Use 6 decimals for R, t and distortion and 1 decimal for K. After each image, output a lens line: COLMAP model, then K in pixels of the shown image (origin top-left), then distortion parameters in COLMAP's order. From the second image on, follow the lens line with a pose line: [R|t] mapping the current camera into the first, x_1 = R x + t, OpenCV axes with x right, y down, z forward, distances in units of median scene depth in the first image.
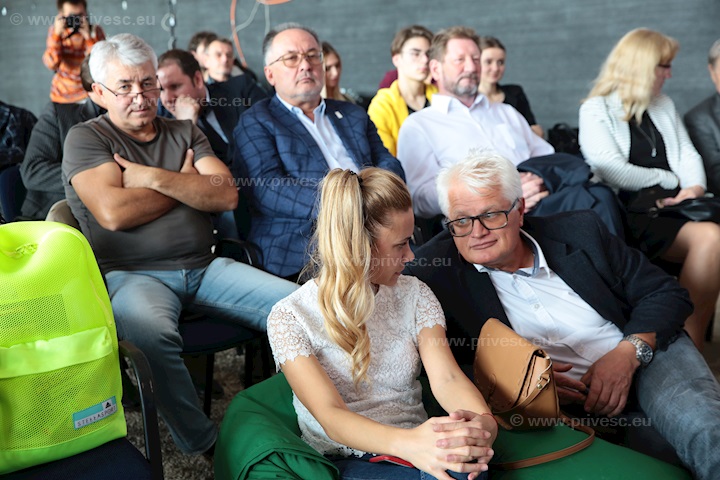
lens RADIAL K [[1095.6, 0, 355.9], [0, 1095.6, 244.8], [0, 0, 1]] dist [0.142642, 0.000000]
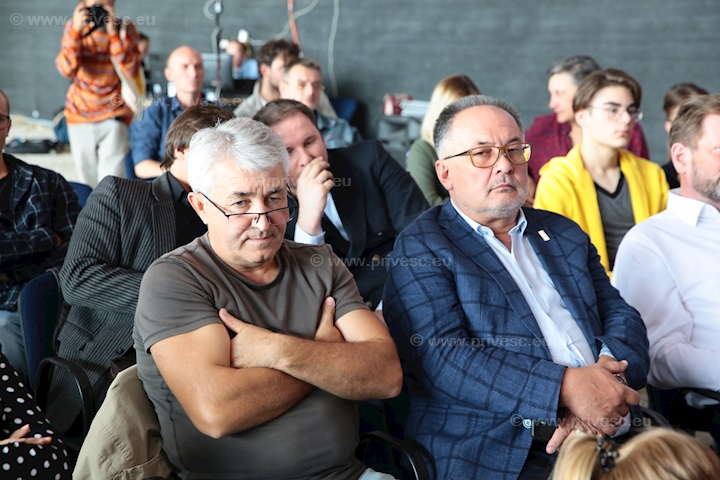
lens RADIAL K [[1442.3, 0, 357.8], [0, 1442.3, 238.2], [0, 0, 1]] dist [0.209074, 0.000000]
pose [[0.997430, 0.043776, -0.056727, -0.084314], [-0.046218, 0.998028, -0.042475, -0.082174], [0.054755, 0.044988, 0.997486, 0.151199]]
